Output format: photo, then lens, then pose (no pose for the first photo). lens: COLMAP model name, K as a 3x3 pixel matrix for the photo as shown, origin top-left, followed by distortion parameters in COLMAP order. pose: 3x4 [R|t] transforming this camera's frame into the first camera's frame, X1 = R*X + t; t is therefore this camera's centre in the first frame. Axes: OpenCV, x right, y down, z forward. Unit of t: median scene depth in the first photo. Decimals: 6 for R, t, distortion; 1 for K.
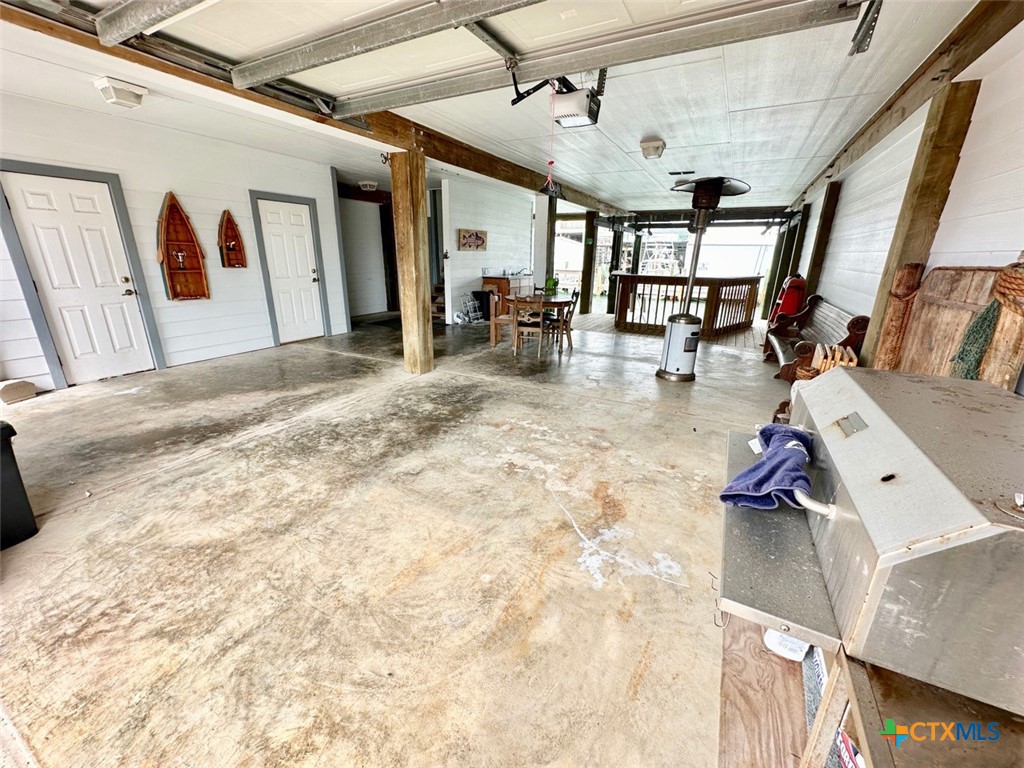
lens RADIAL K [[408.2, 0, 510.4], [0, 408.2, 383.6], [0, 0, 1]] dist [-0.005605, 0.001340]
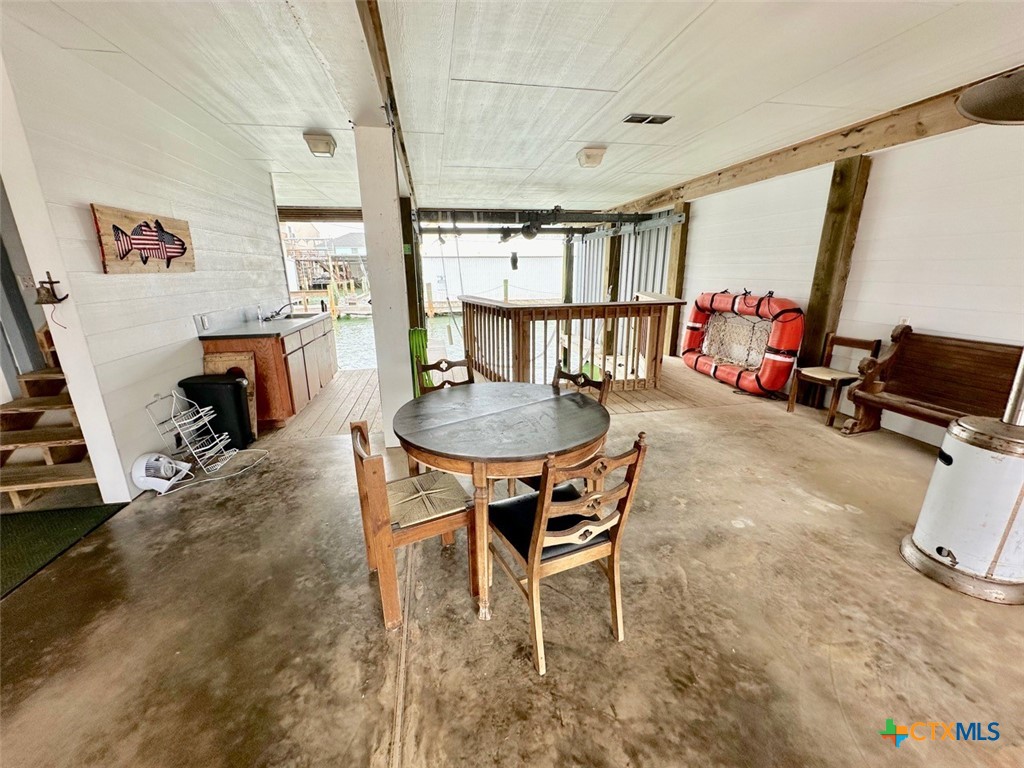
lens RADIAL K [[408.2, 0, 511.8], [0, 408.2, 382.5], [0, 0, 1]] dist [-0.005605, 0.001340]
pose [[0.771658, -0.194193, 0.605667, -0.191625], [0.214176, 0.975974, 0.040050, -0.401190], [-0.598892, 0.098815, 0.794710, 1.209351]]
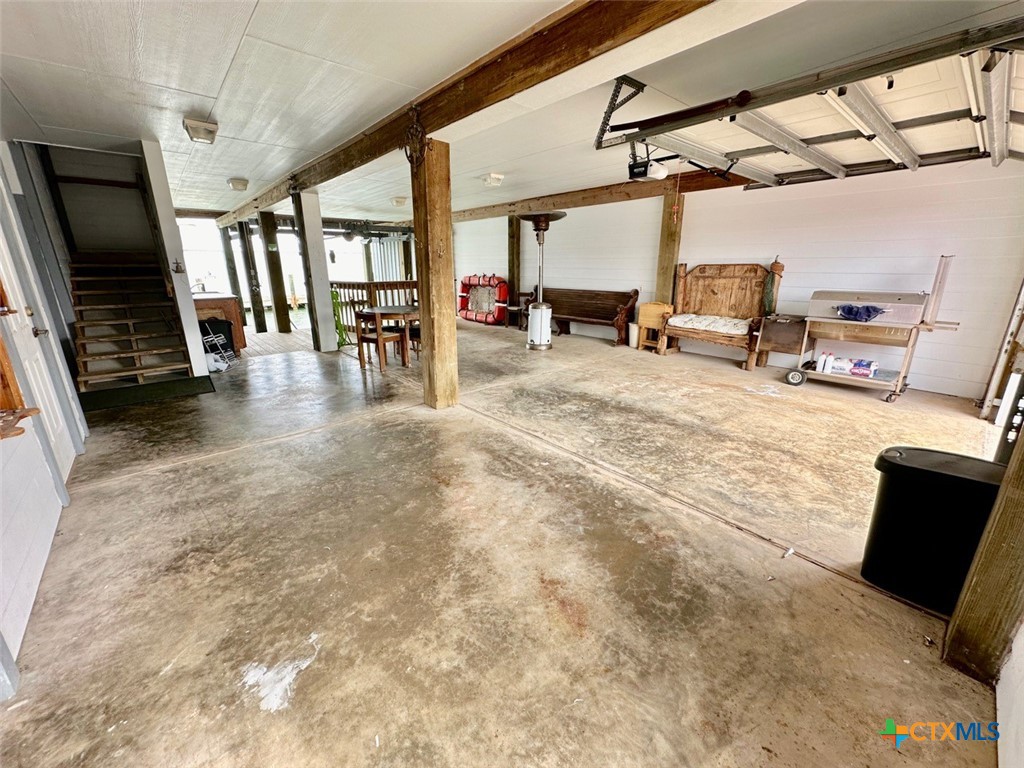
lens RADIAL K [[408.2, 0, 509.7], [0, 408.2, 383.8], [0, 0, 1]] dist [-0.005605, 0.001340]
pose [[0.354196, -0.280235, 0.892196, -1.197990], [0.291866, 0.939516, 0.179229, -0.237039], [-0.888459, 0.196919, 0.414564, 0.692542]]
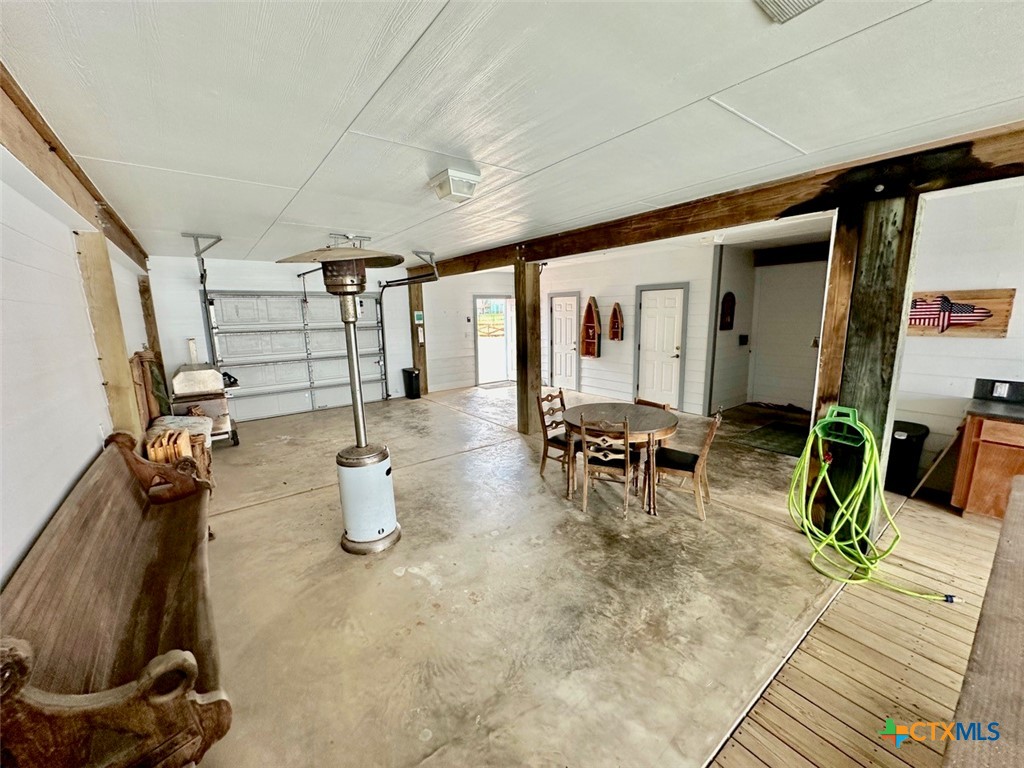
lens RADIAL K [[408.2, 0, 510.6], [0, 408.2, 383.6], [0, 0, 1]] dist [-0.005605, 0.001340]
pose [[-0.412721, 0.150700, -0.898305, 1.118358], [-0.264246, 0.923995, 0.276417, -0.627439], [0.871685, 0.351457, -0.341530, 1.728458]]
